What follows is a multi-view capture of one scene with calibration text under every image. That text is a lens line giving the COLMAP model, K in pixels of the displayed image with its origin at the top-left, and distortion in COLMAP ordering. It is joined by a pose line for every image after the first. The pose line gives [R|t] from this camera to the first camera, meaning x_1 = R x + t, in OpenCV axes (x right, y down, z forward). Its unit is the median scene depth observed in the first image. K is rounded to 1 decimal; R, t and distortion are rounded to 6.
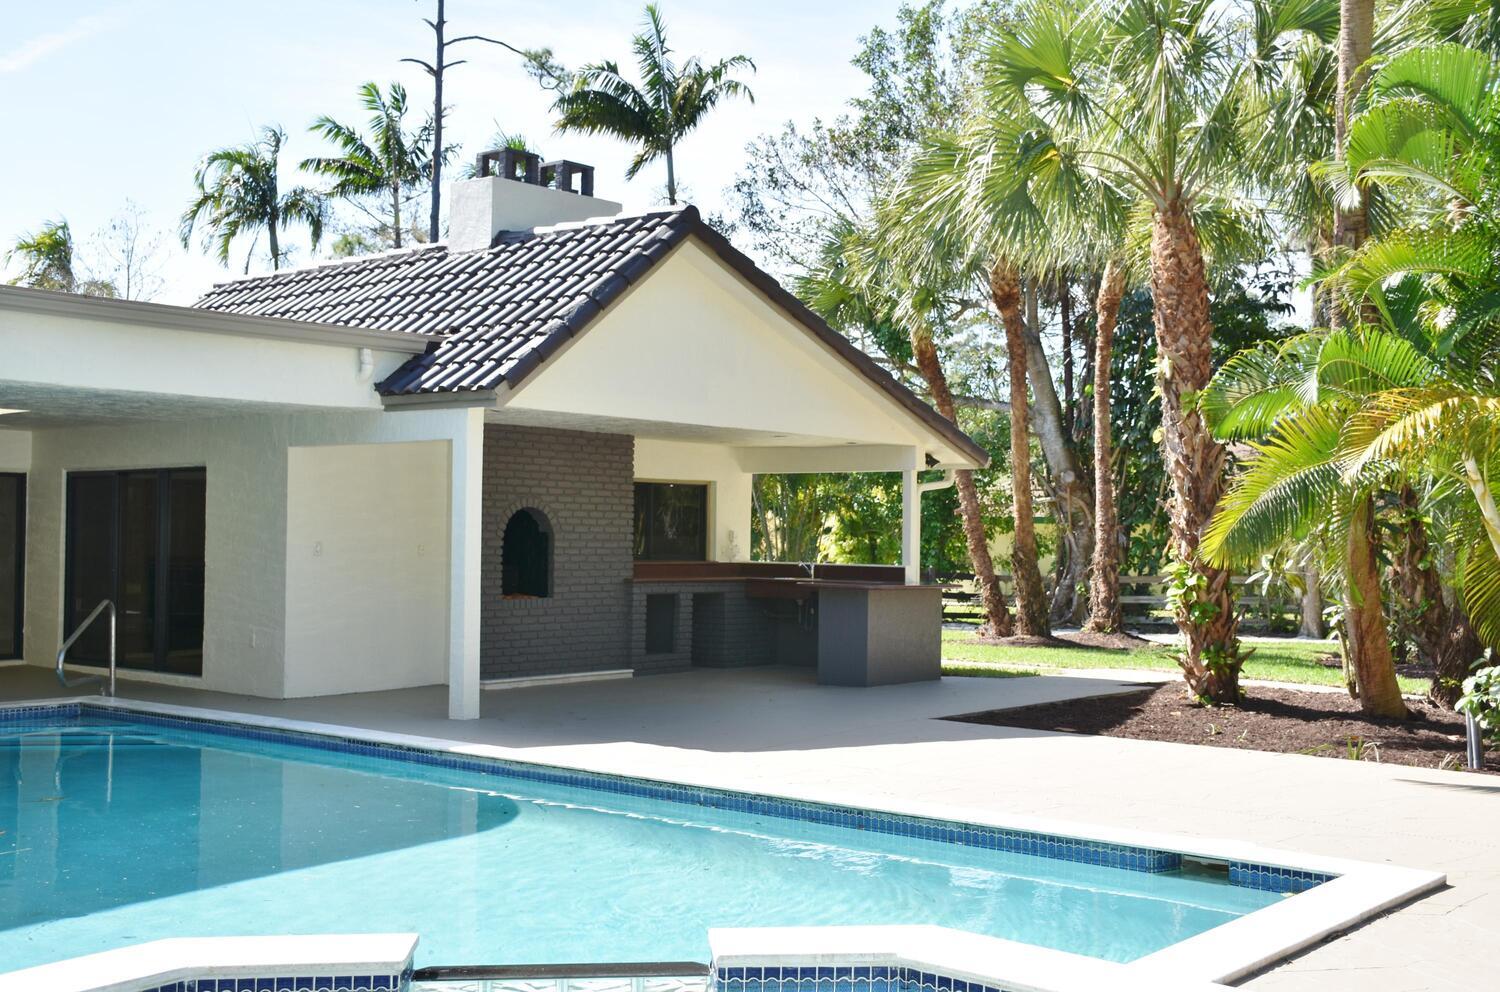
lens RADIAL K [[1641.3, 0, 750.0], [0, 1641.3, 496.0], [0, 0, 1]] dist [0.004433, 0.051024]
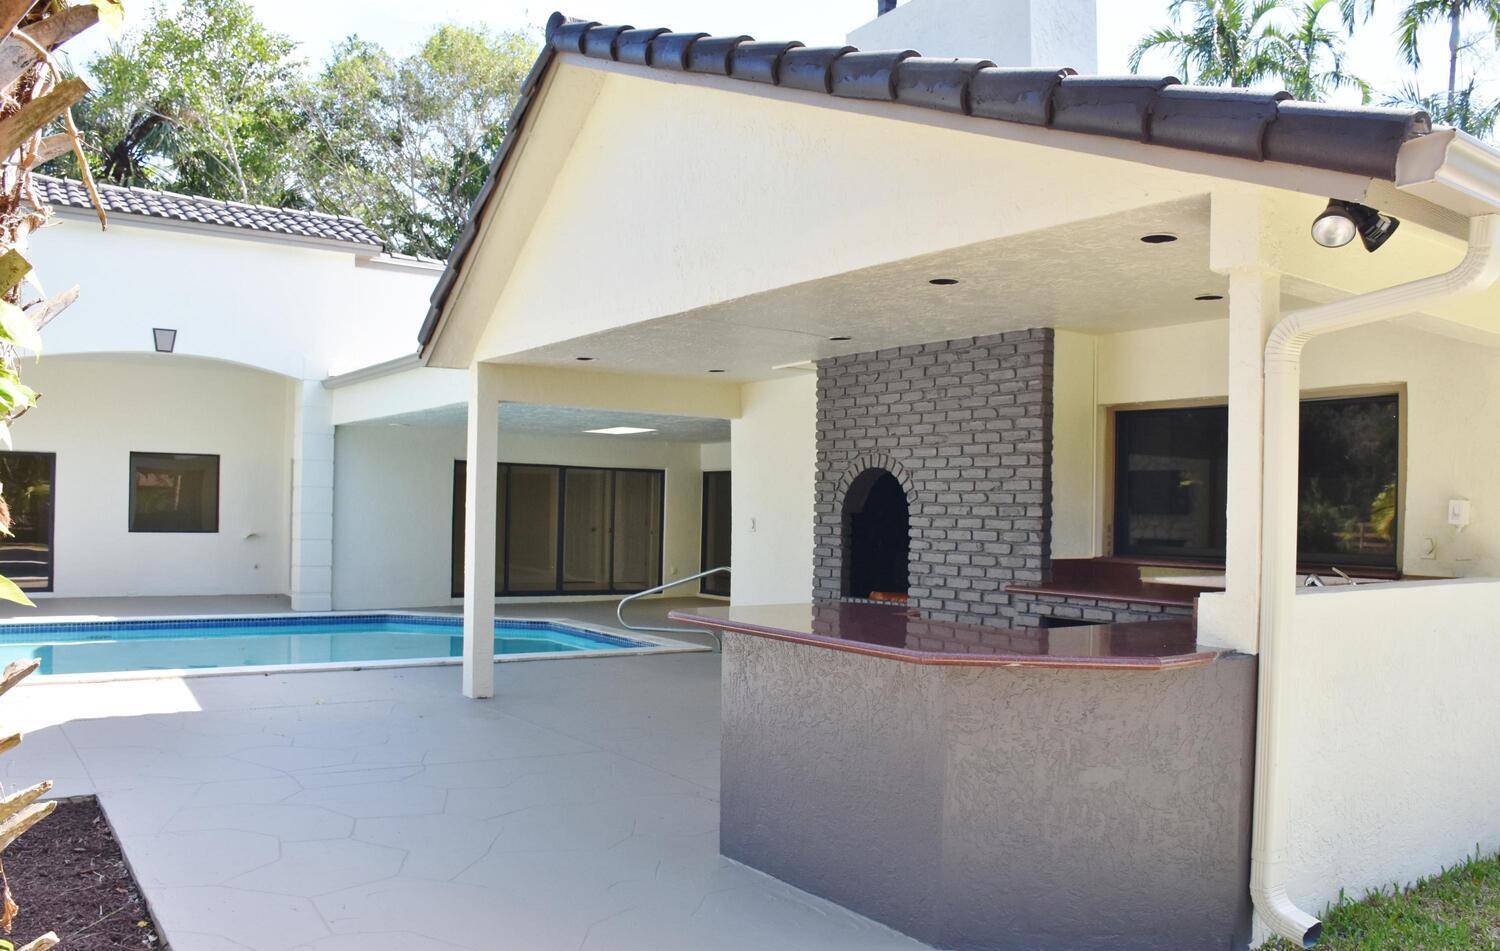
lens RADIAL K [[1152.0, 0, 750.0], [0, 1152.0, 475.5], [0, 0, 1]] dist [-0.187541, 0.000117]
pose [[-0.257331, -0.039794, -0.965504, 0.339081], [0.007961, 0.999031, -0.043297, 0.030126], [0.966291, -0.018828, -0.256765, 1.055485]]
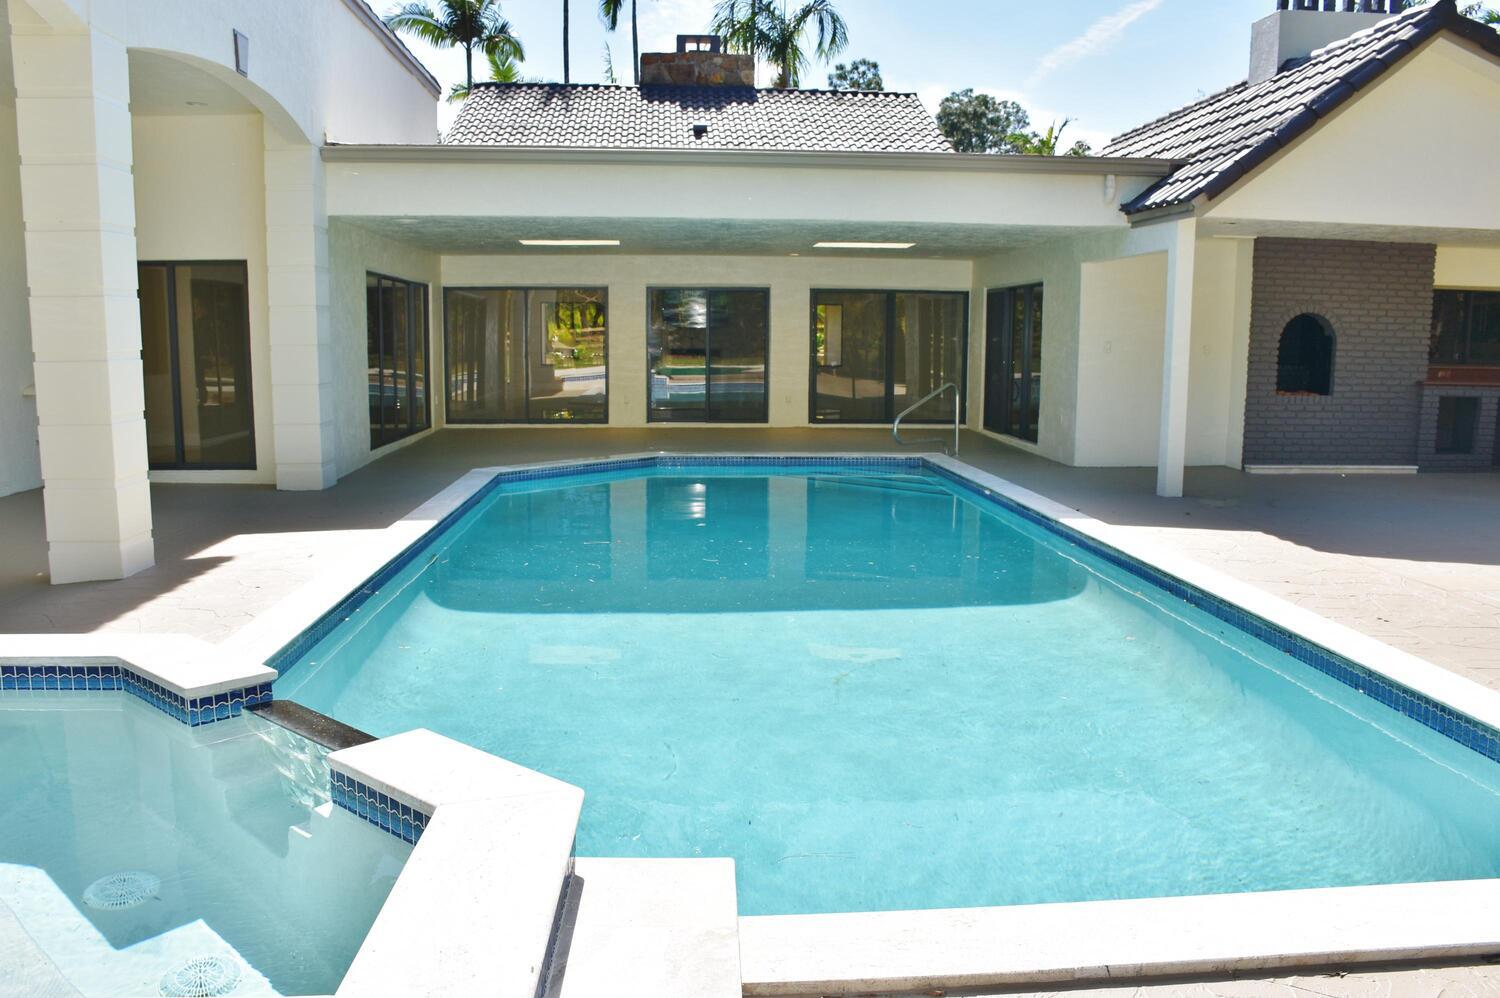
lens RADIAL K [[1174.2, 0, 742.5], [0, 1174.2, 505.0], [0, 0, 1]] dist [-0.153706, 0.102975]
pose [[0.694218, 0.099666, -0.712831, 0.154301], [0.017709, 0.987702, 0.155345, 0.009205], [0.719547, -0.120467, 0.683915, 0.185602]]
